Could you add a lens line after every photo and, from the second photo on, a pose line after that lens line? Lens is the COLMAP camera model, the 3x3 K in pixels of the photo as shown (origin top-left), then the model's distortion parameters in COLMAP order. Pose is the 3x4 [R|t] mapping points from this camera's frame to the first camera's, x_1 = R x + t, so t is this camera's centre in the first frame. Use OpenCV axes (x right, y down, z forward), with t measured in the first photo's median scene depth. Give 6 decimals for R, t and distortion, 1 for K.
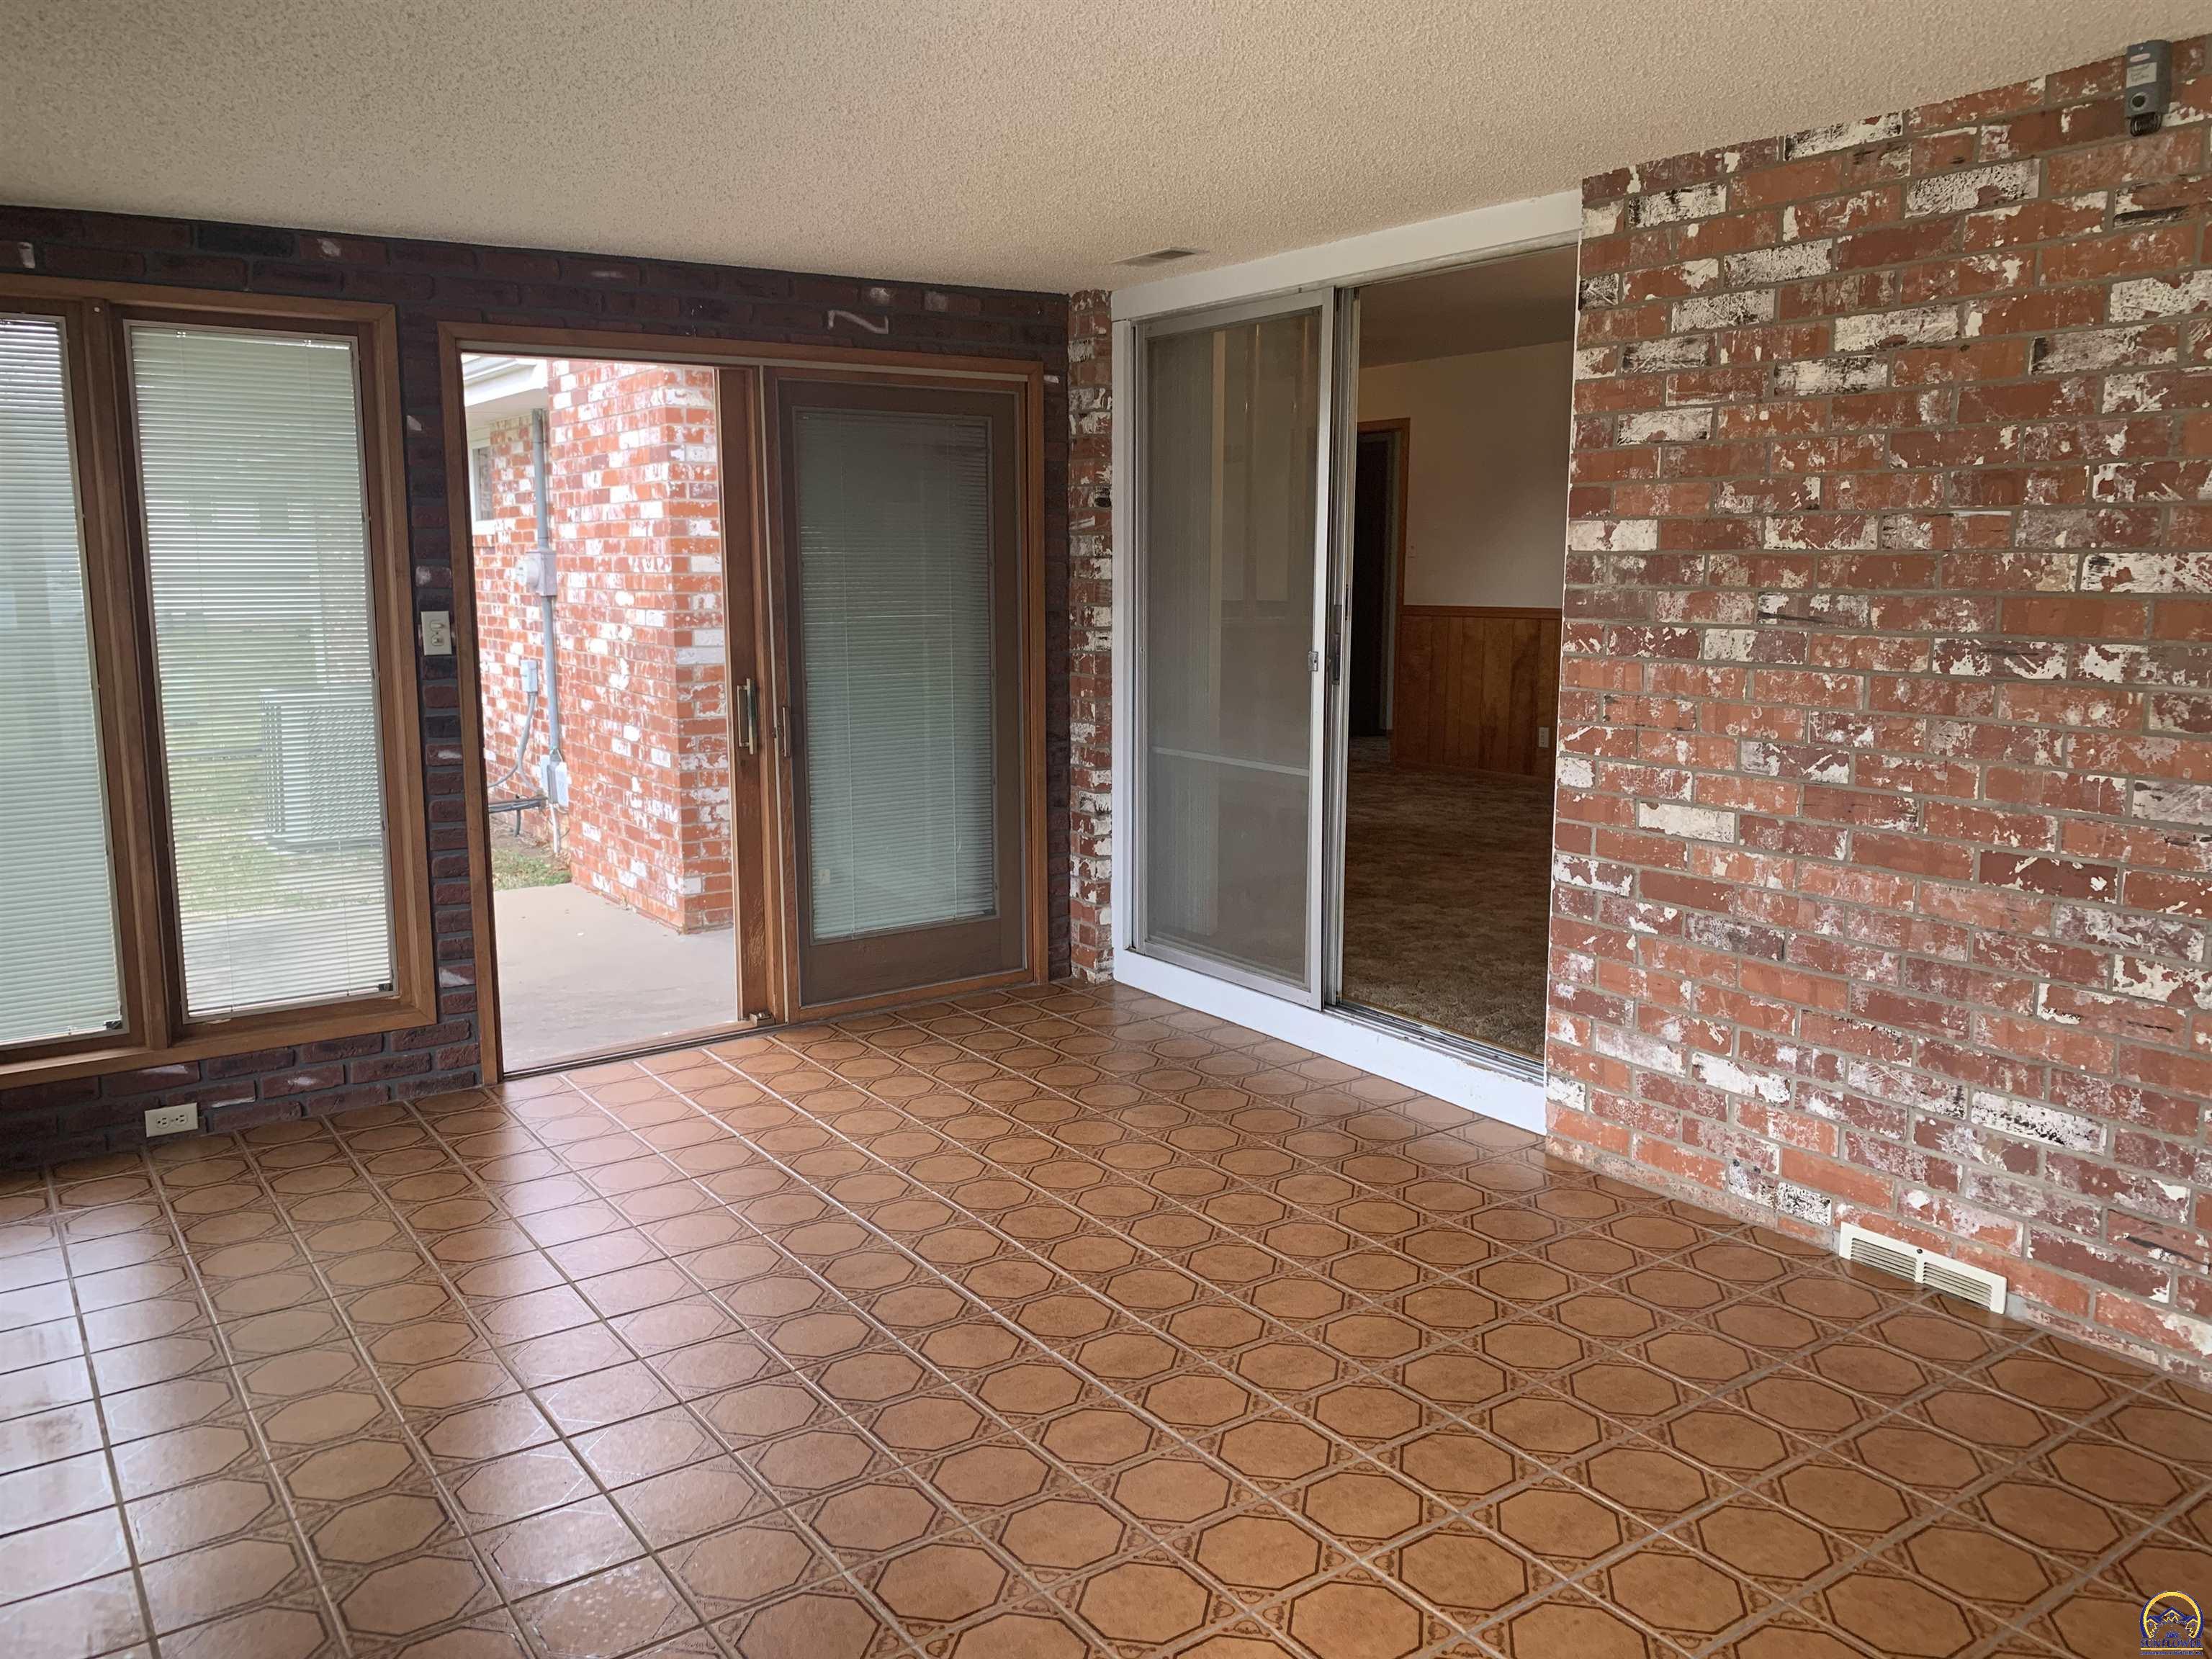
lens RADIAL K [[1700.5, 0, 1111.8], [0, 1700.5, 822.3], [0, 0, 1]] dist [0.043817, -0.046782]
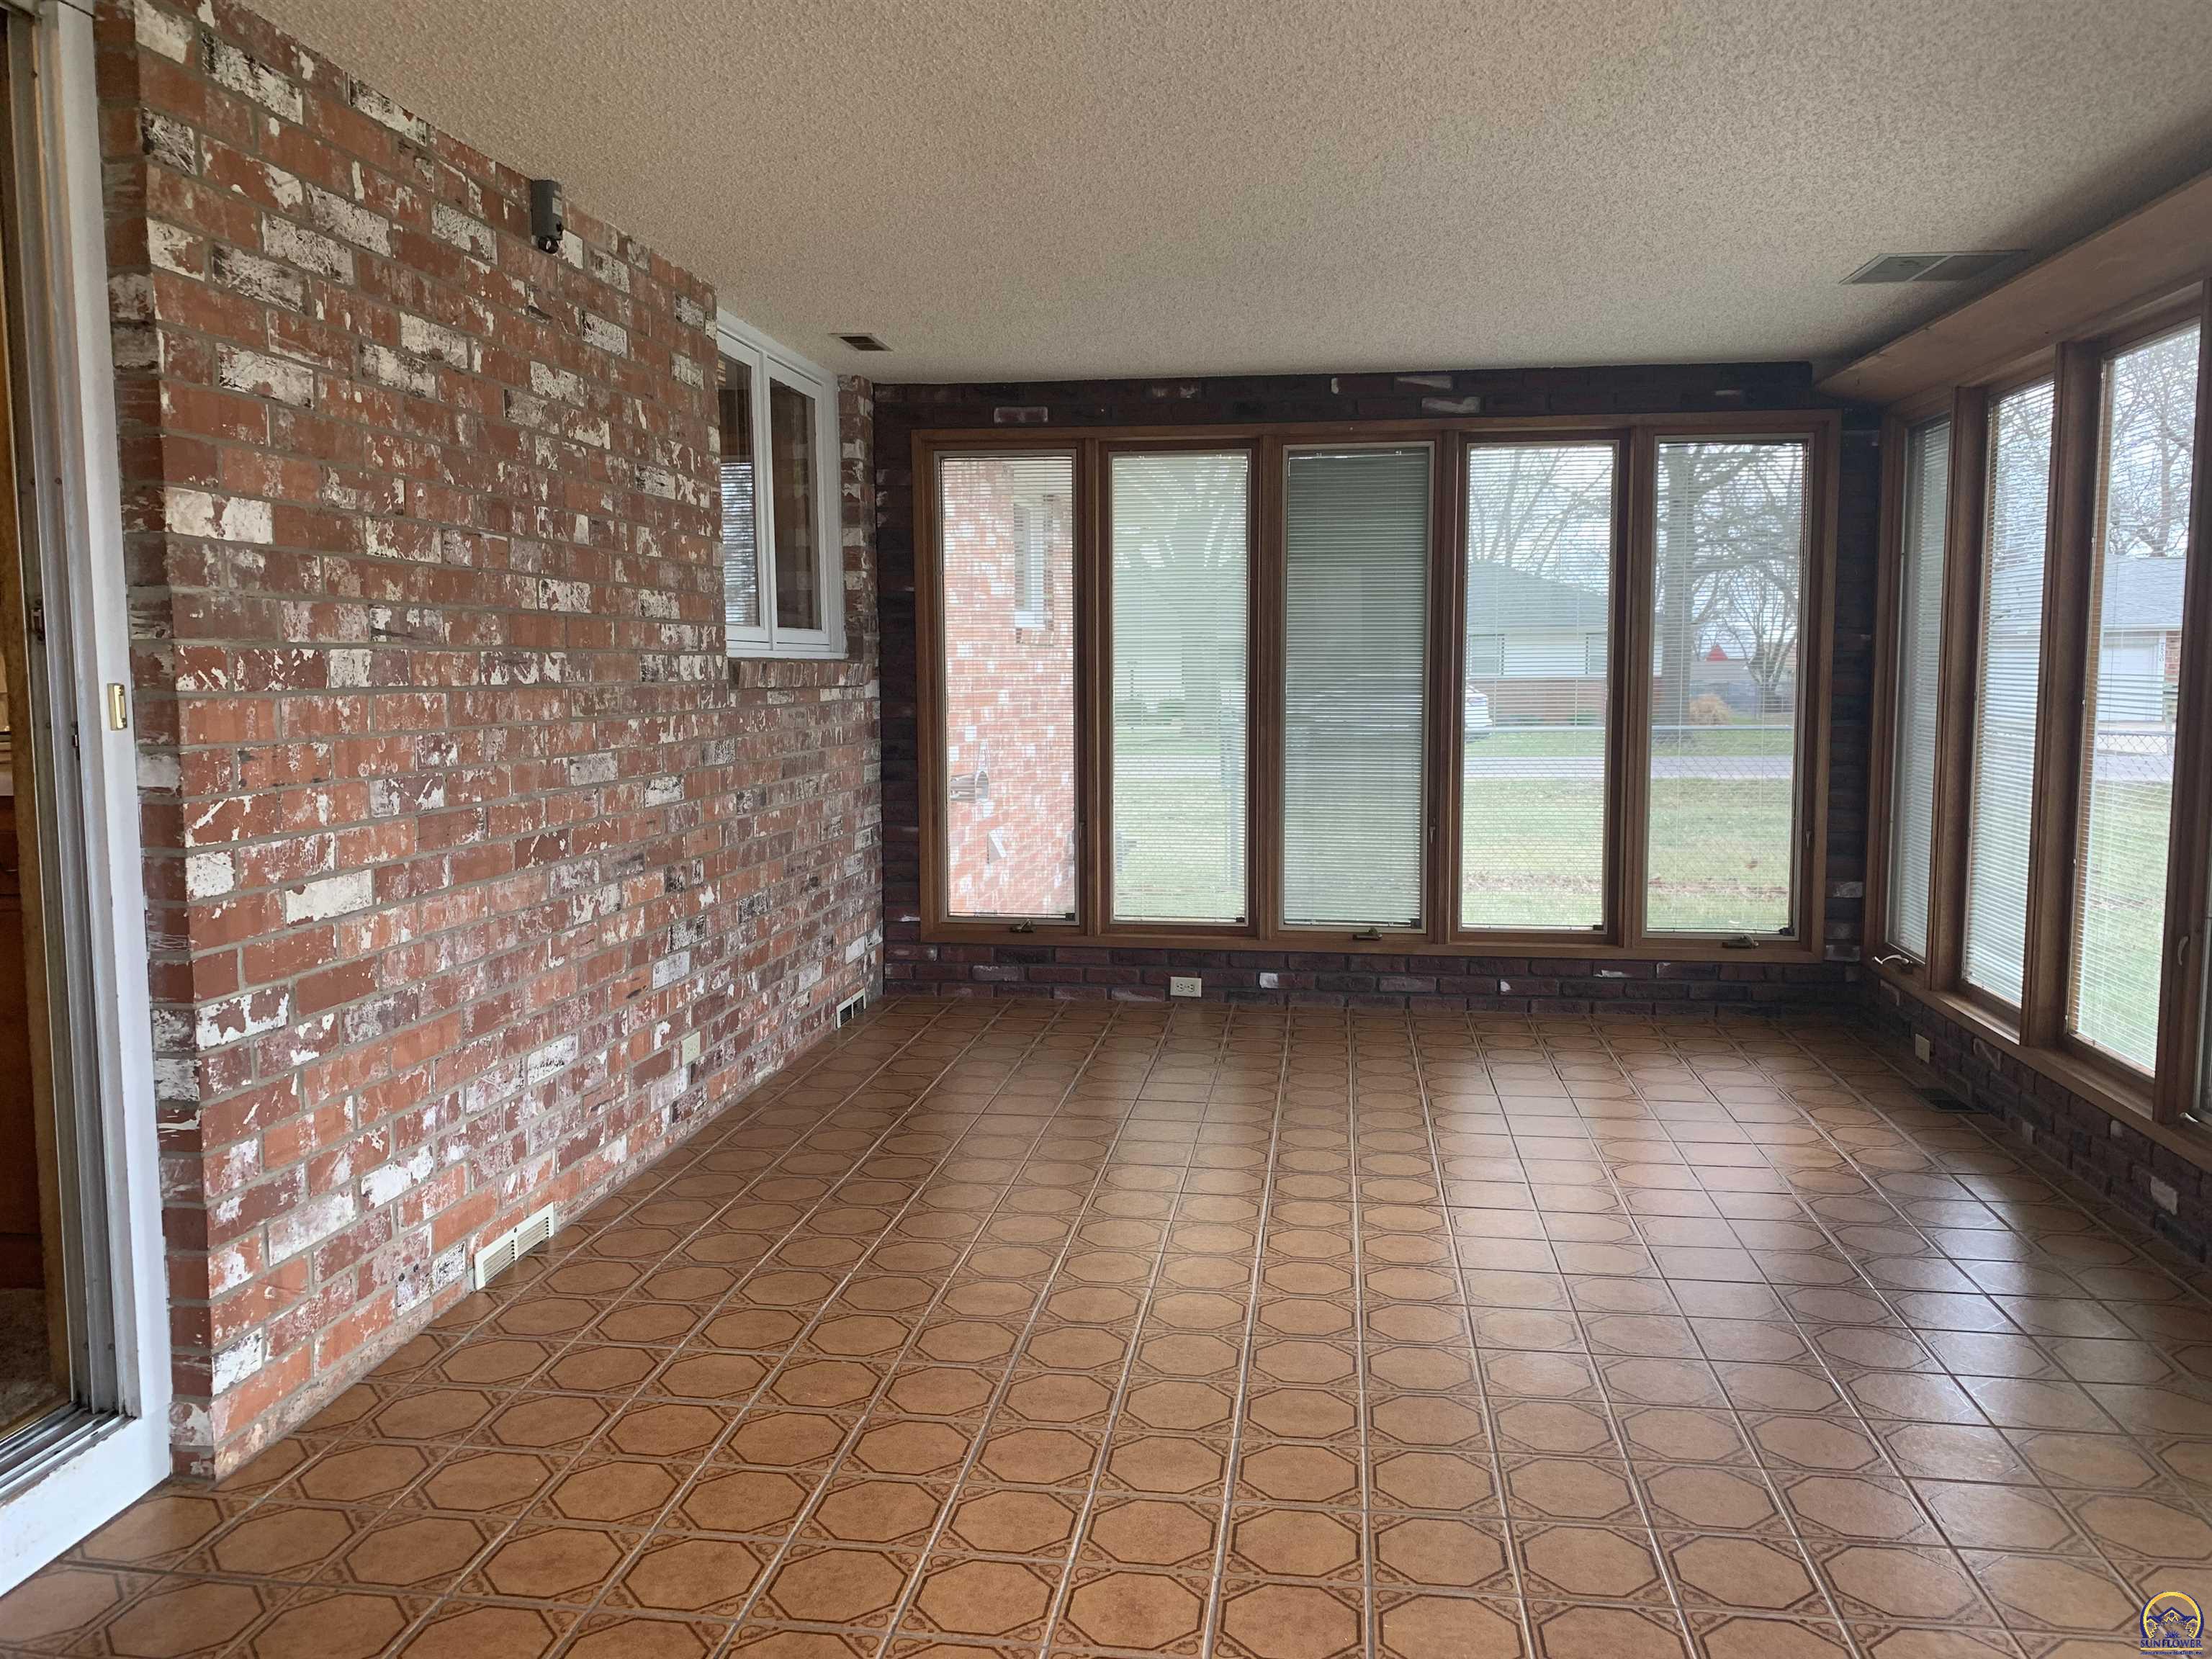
lens RADIAL K [[1700.5, 0, 1107.6], [0, 1700.5, 821.4], [0, 0, 1]] dist [0.043817, -0.046782]
pose [[-0.733999, -0.061846, 0.676329, -0.478517], [0.106306, 0.973107, 0.204356, -0.166098], [-0.670779, 0.221894, -0.707685, 1.393415]]
